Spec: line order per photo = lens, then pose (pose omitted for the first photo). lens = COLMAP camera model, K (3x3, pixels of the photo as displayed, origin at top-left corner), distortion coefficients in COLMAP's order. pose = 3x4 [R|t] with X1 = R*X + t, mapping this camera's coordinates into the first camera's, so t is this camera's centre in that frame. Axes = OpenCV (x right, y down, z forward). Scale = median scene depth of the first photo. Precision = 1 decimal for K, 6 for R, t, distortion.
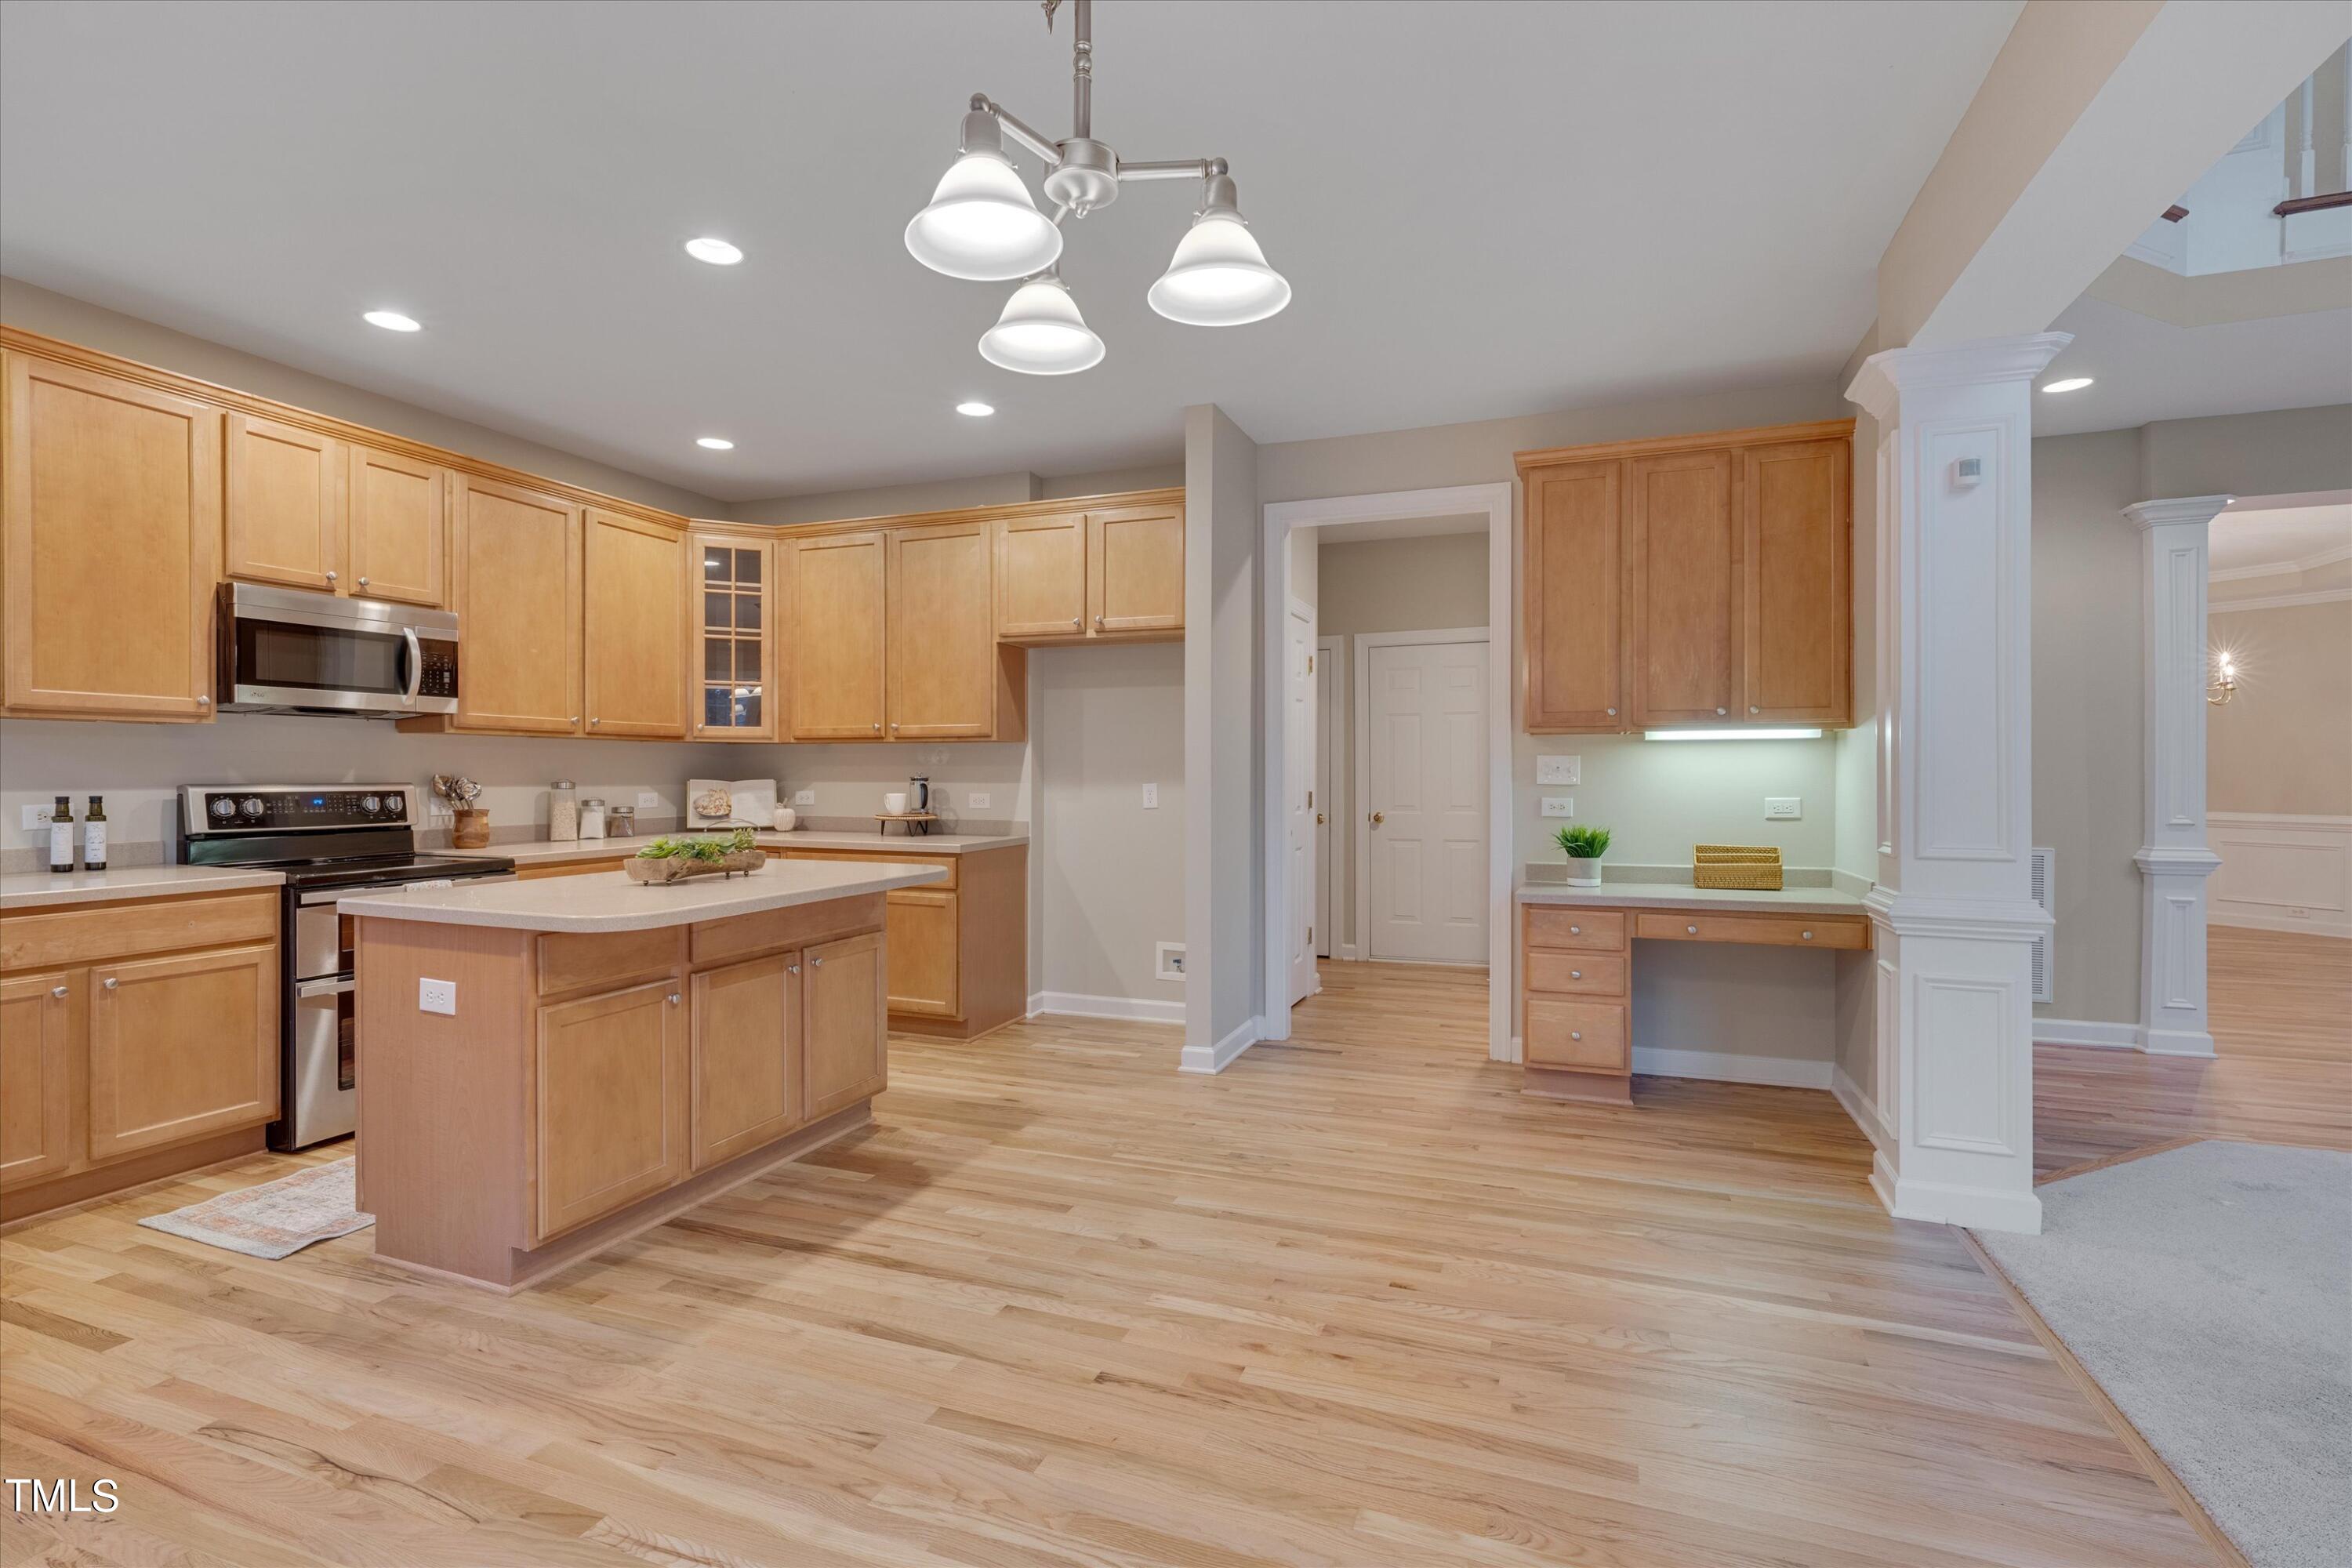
lens RADIAL K [[1095.4, 0, 1181.3], [0, 1095.4, 771.4], [0, 0, 1]] dist [-0.005724, 0.001256]
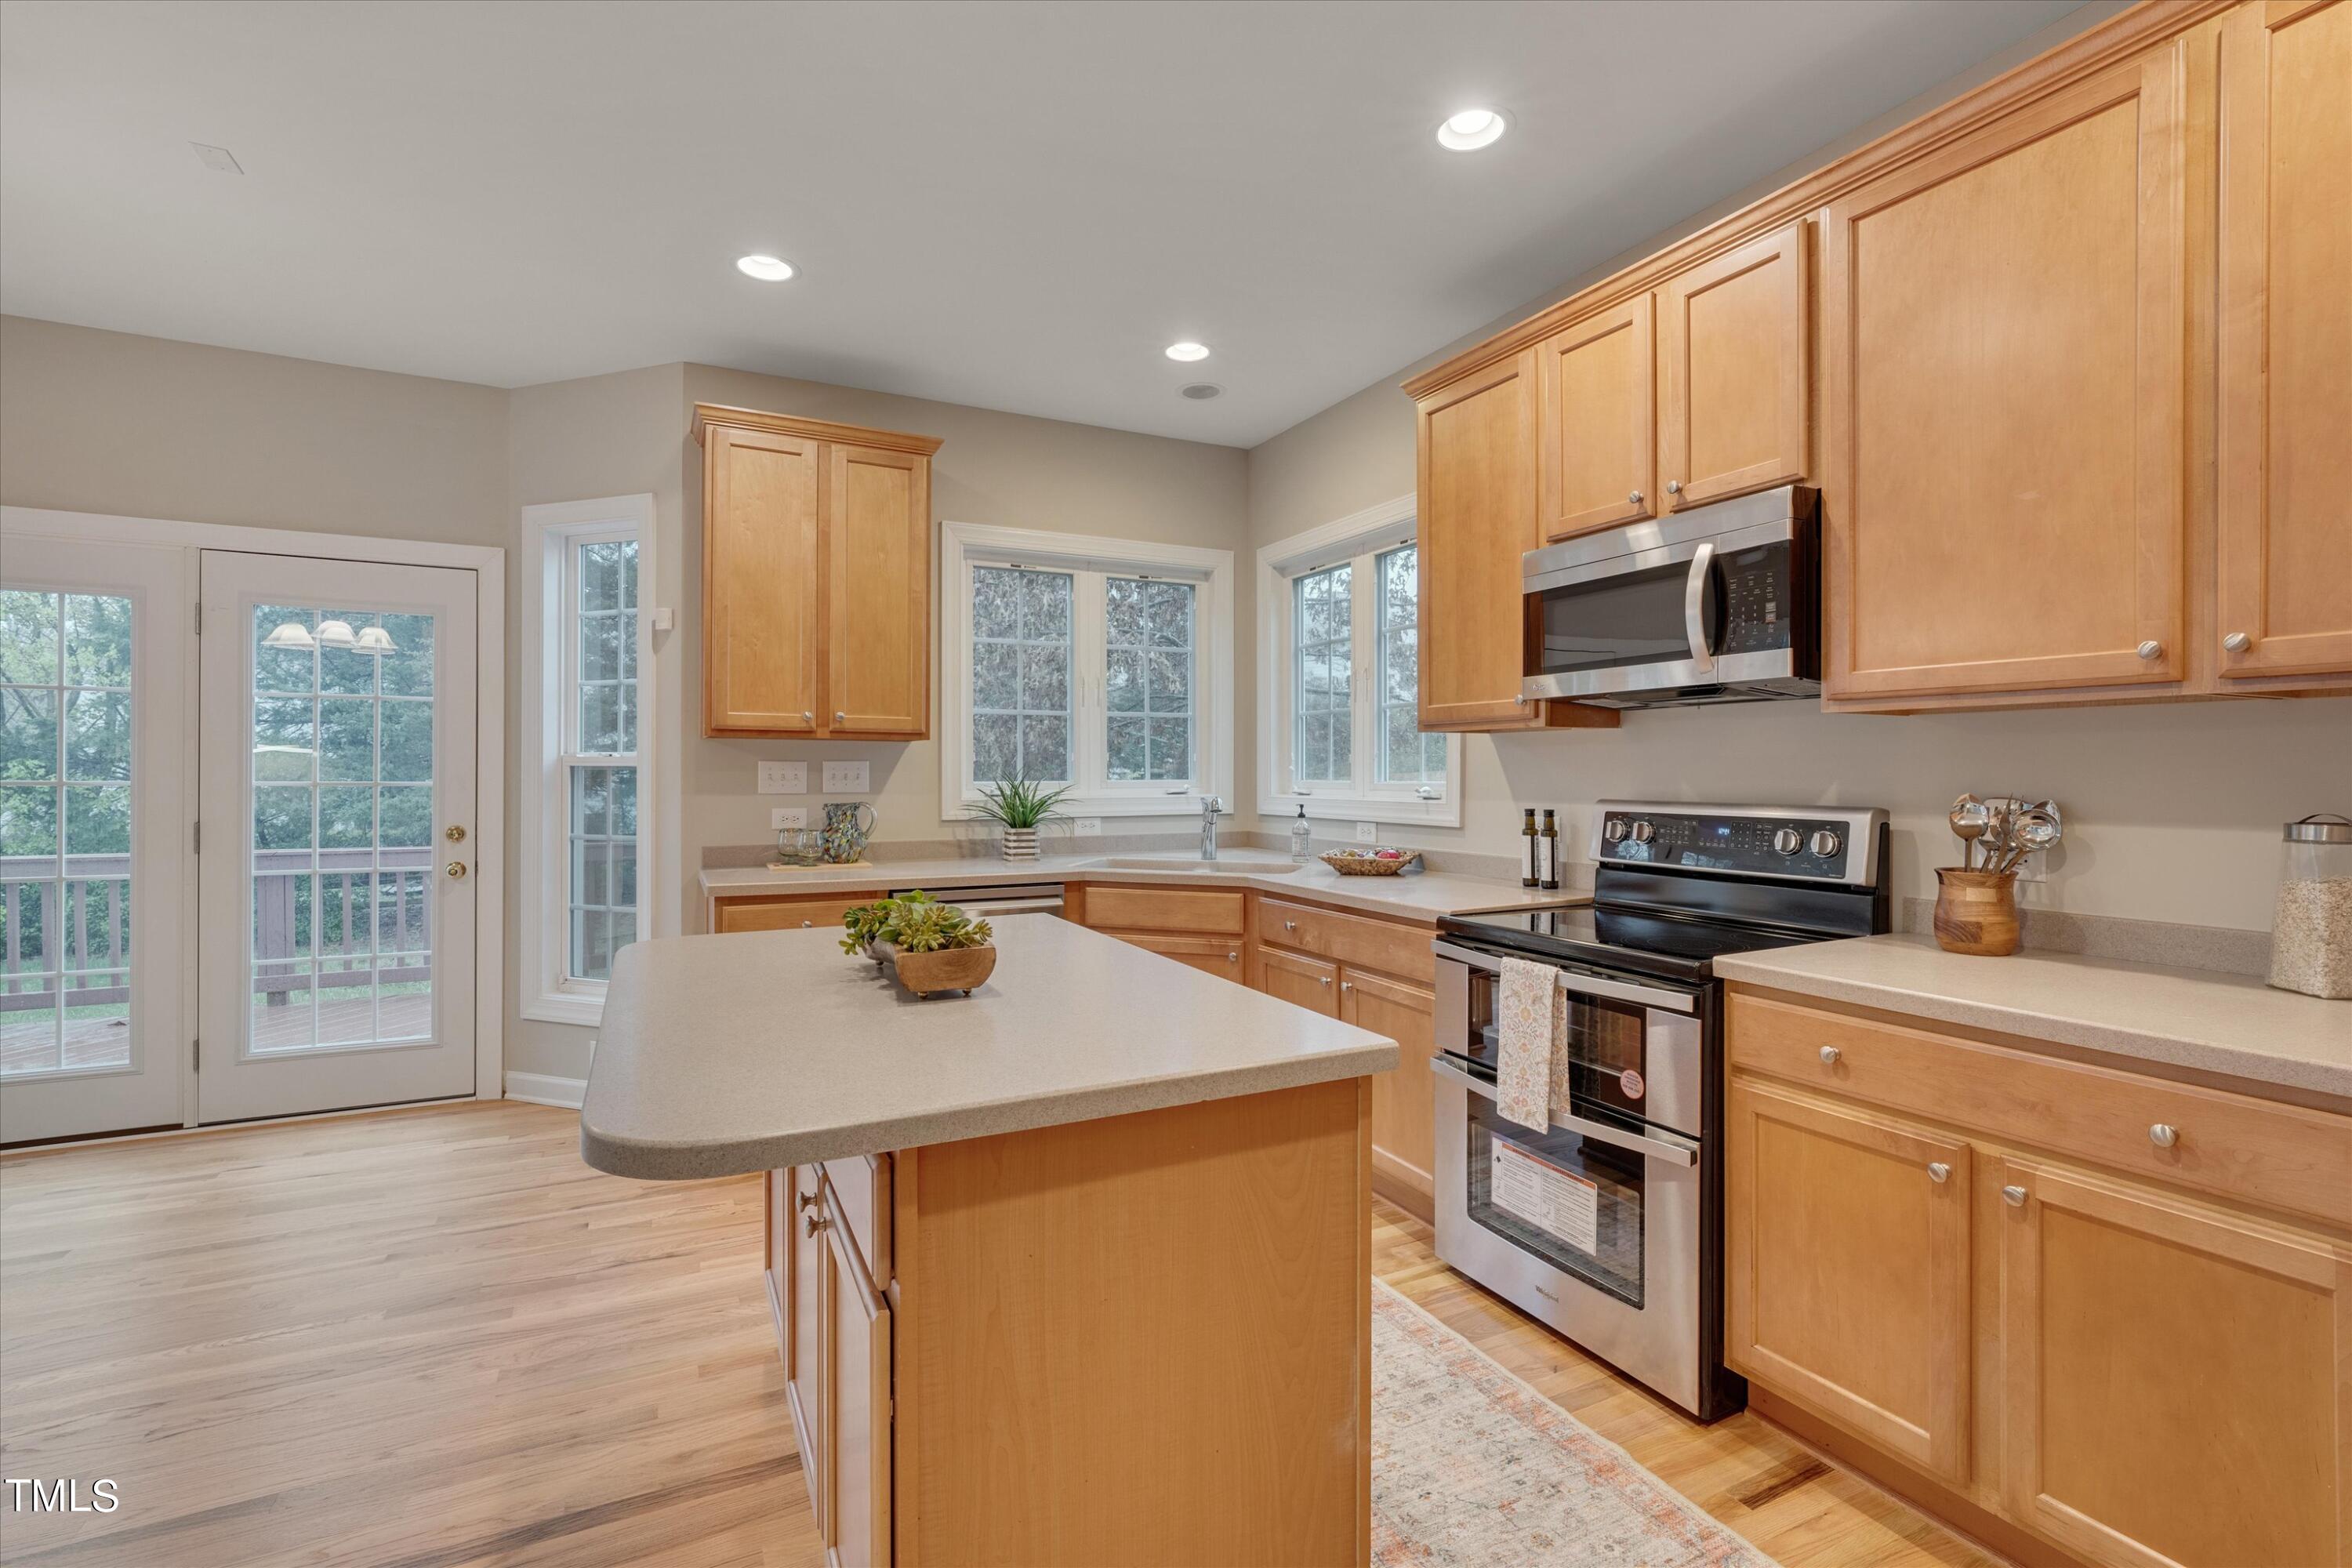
lens RADIAL K [[1030.1, 0, 1153.4], [0, 1030.1, 773.2], [0, 0, 1]] dist [-0.000987, -0.000154]
pose [[-0.676095, -0.000522, -0.736814, -0.098352], [-0.000033, 1.000000, -0.000678, -0.006802], [0.736814, -0.000434, -0.676095, 1.147501]]
